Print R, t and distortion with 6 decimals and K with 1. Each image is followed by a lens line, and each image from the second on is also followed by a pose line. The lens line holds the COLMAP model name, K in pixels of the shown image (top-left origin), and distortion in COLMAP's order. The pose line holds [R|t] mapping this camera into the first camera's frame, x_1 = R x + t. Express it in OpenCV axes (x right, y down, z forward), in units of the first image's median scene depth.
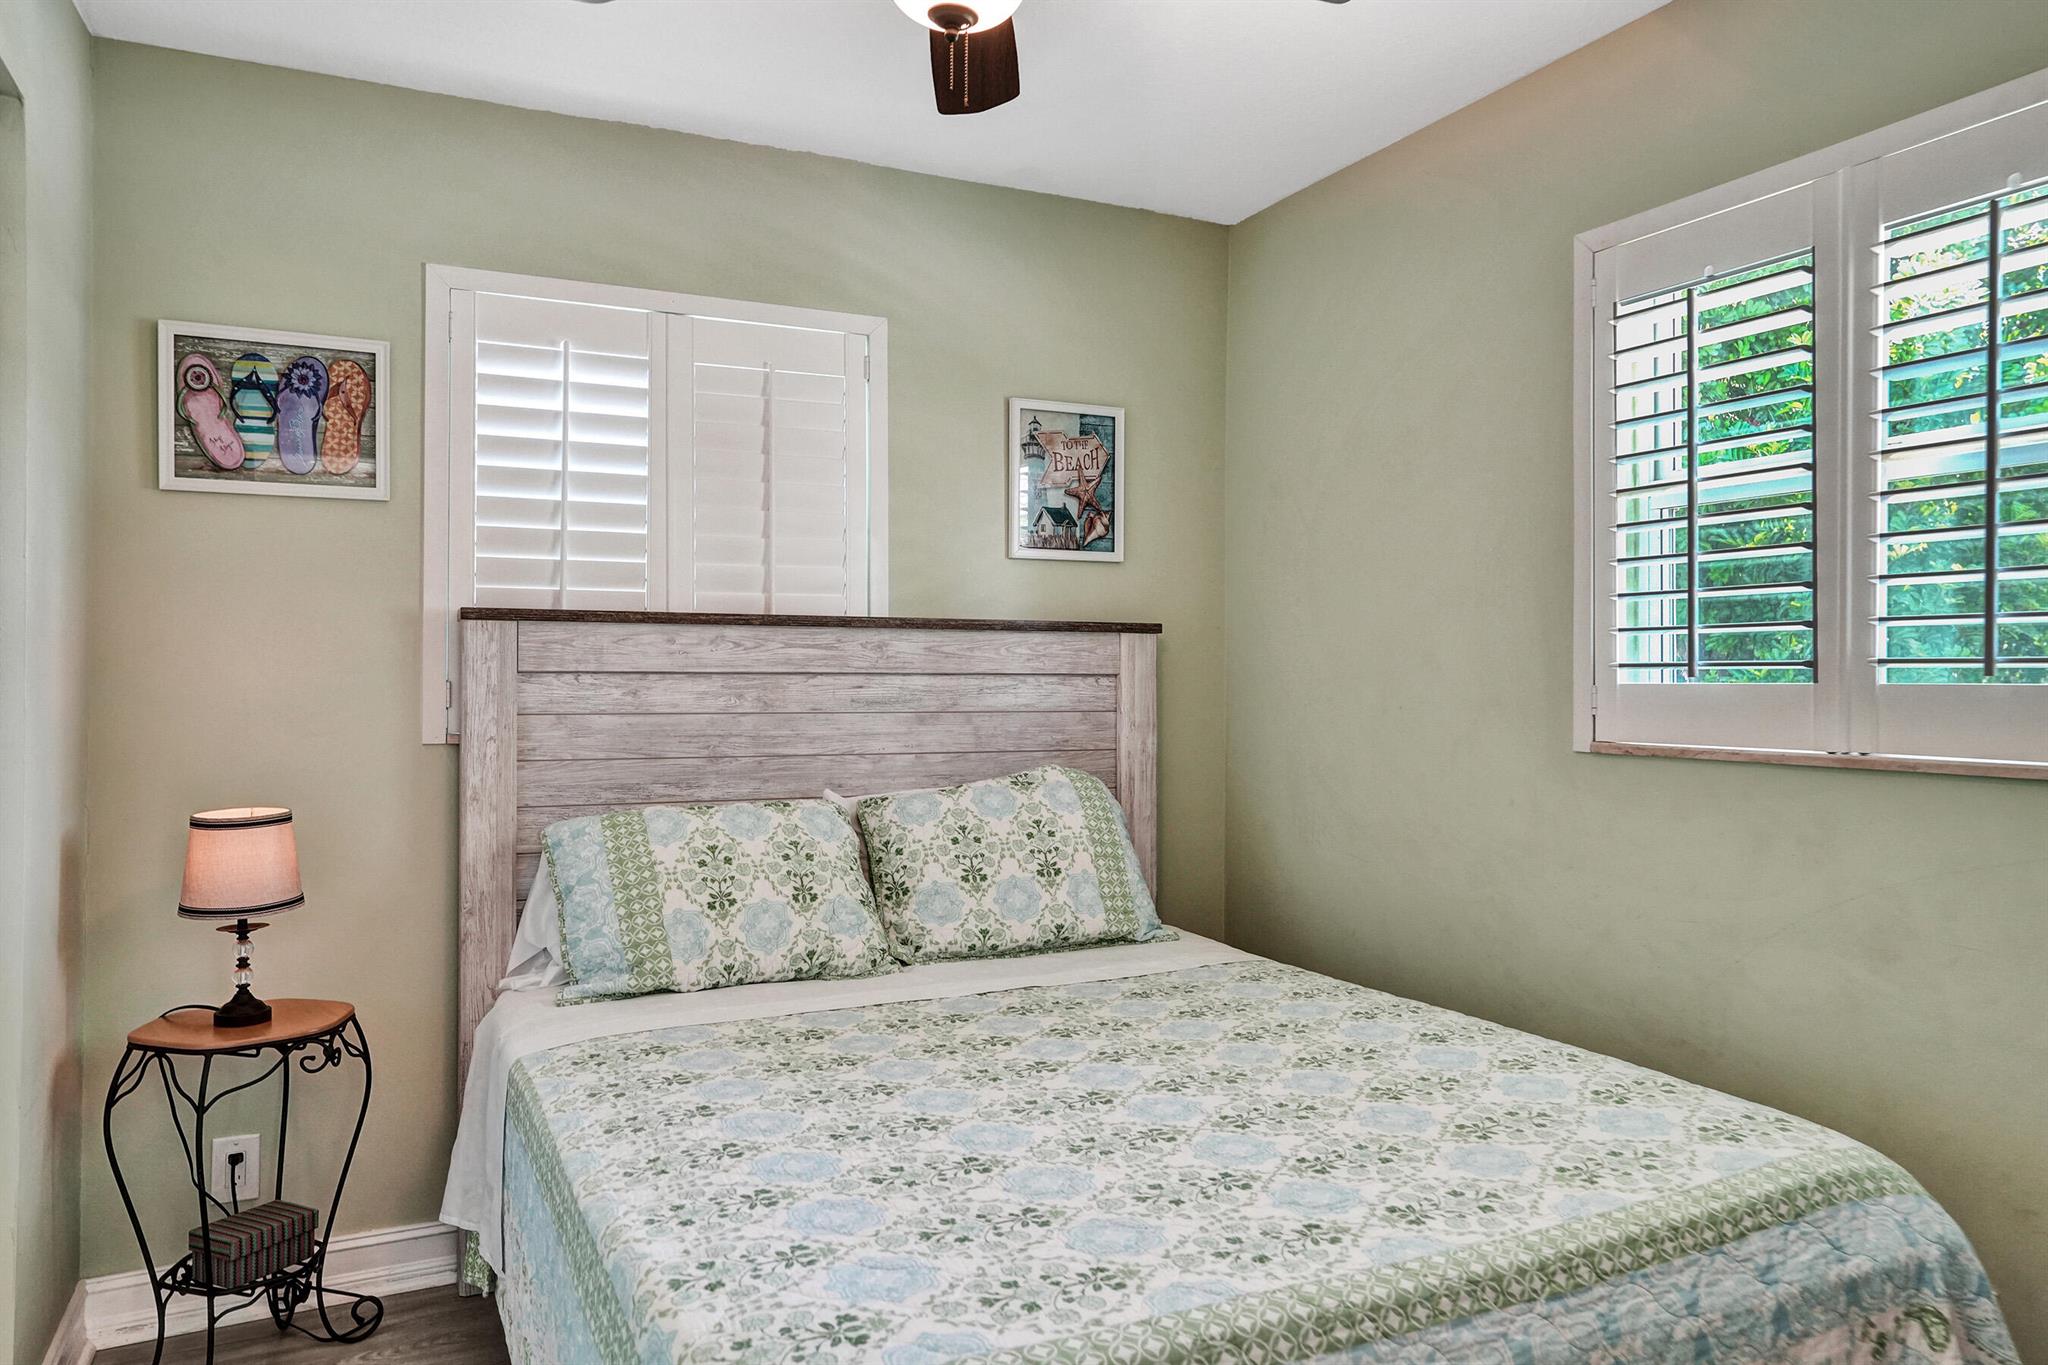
lens RADIAL K [[1442.5, 0, 1072.0], [0, 1442.5, 681.2], [0, 0, 1]] dist [0.005111, 0.000973]
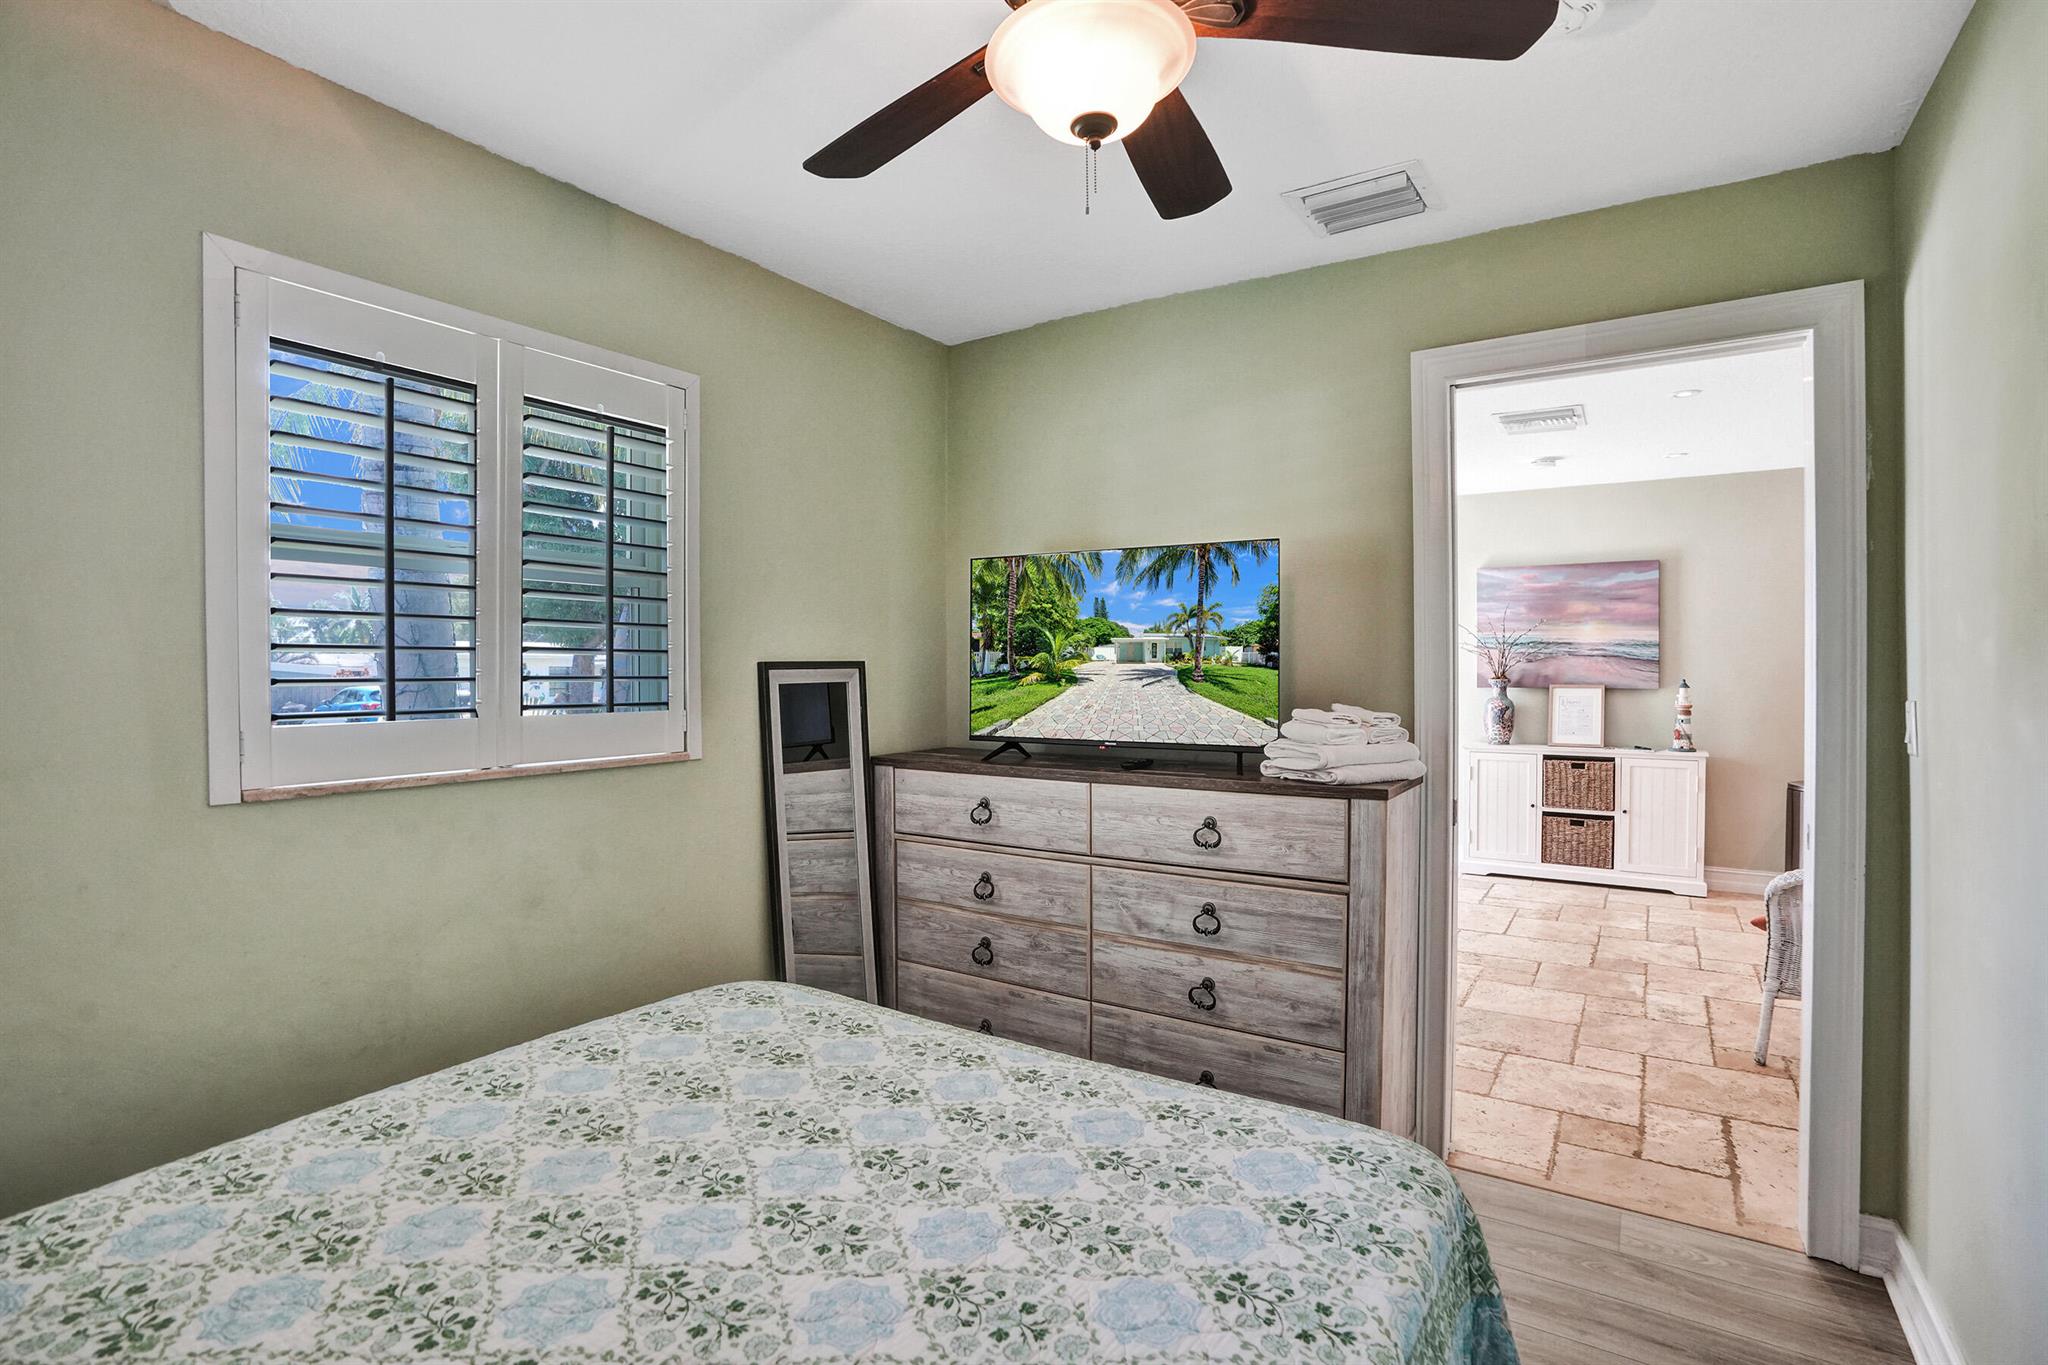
lens RADIAL K [[997.0, 0, 1033.9], [0, 997.0, 668.3], [0, 0, 1]] dist [-0.004601, 0.000243]
pose [[-0.511361, -0.002684, 0.859362, -0.468171], [0.005008, 0.999969, 0.006103, -0.040180], [-0.859351, 0.007425, -0.511332, 0.950261]]
